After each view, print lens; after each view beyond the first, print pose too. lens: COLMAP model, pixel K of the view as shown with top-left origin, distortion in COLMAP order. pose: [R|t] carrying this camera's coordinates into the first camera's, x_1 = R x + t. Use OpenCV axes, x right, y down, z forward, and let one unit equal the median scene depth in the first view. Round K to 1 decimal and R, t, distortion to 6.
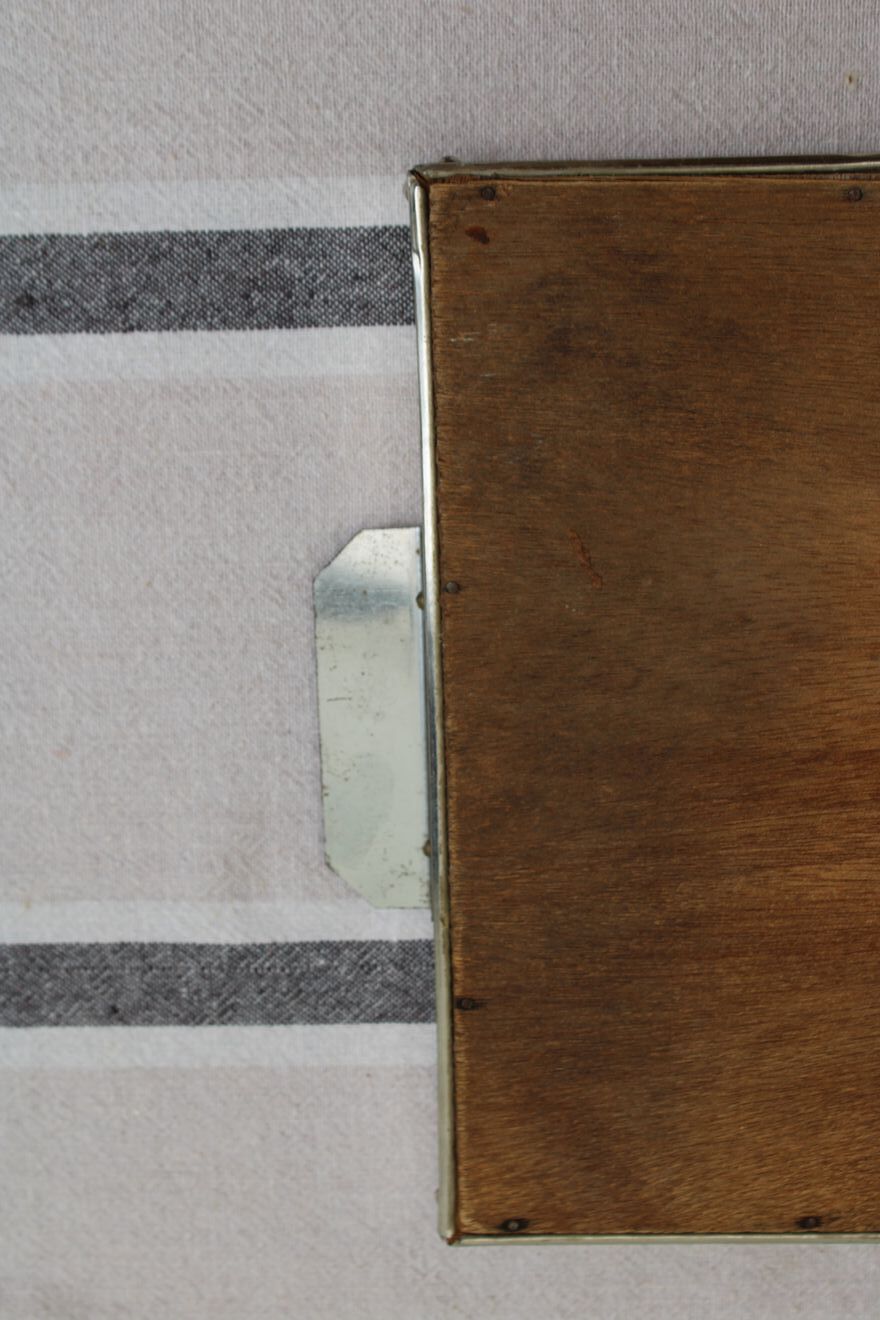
lens RADIAL K [[2084.3, 0, 440.0], [0, 2084.3, 660.0], [0, 0, 1]] dist [-0.032645, 0.053934]
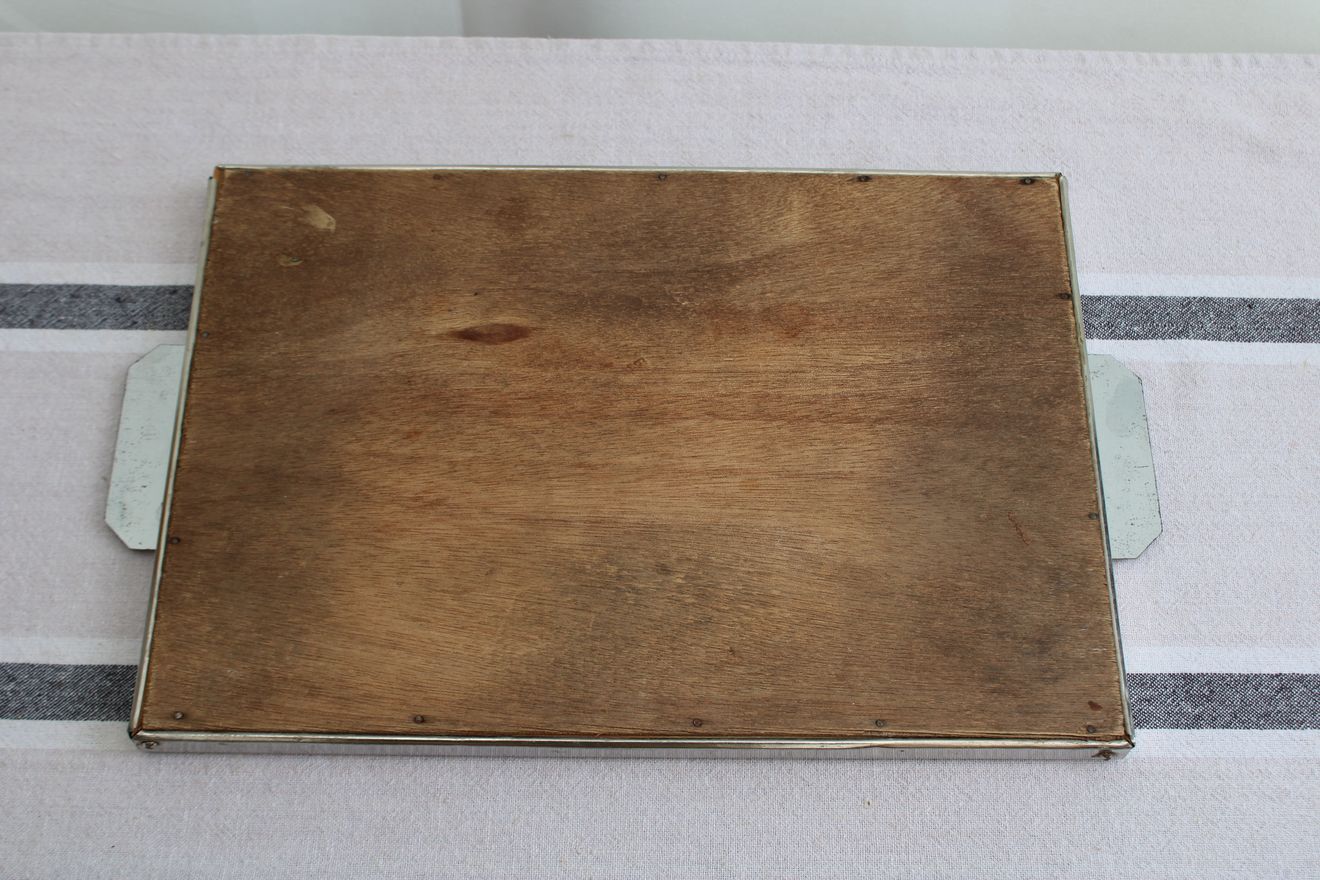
lens RADIAL K [[1666.4, 0, 660.0], [0, 1666.4, 440.0], [0, 0, 1]] dist [-0.072750, 0.084212]
pose [[-0.999336, -0.021469, 0.029439, 0.319861], [0.027111, -0.977945, 0.207095, -0.262333], [0.024344, 0.207755, 0.977878, -0.375233]]
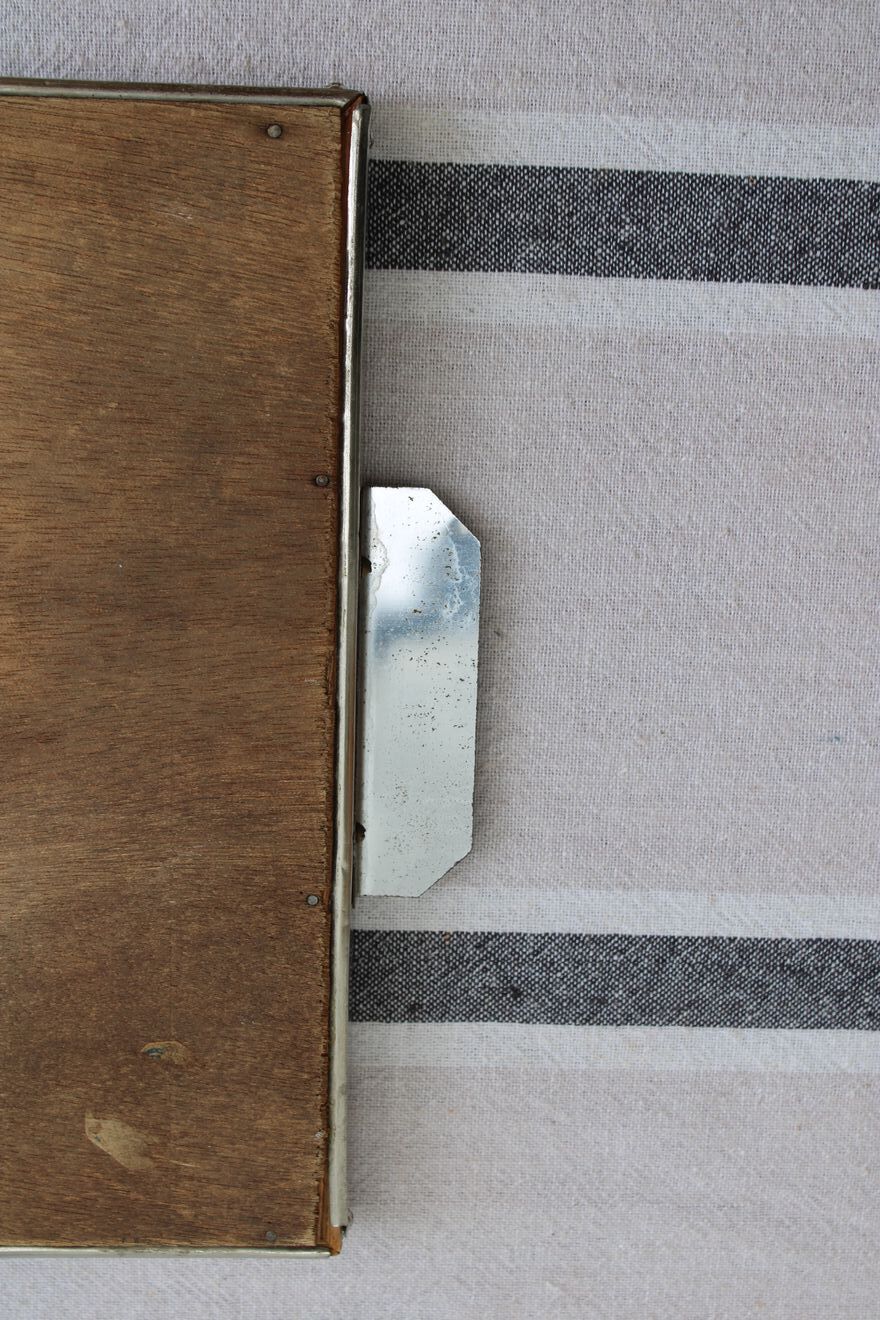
lens RADIAL K [[2084.3, 0, 440.0], [0, 2084.3, 660.0], [0, 0, 1]] dist [-0.032645, 0.053934]
pose [[0.995904, 0.039927, 0.081124, 0.730461], [-0.038300, 0.999035, -0.021505, 0.019454], [-0.081904, 0.018309, 0.996472, 0.042428]]
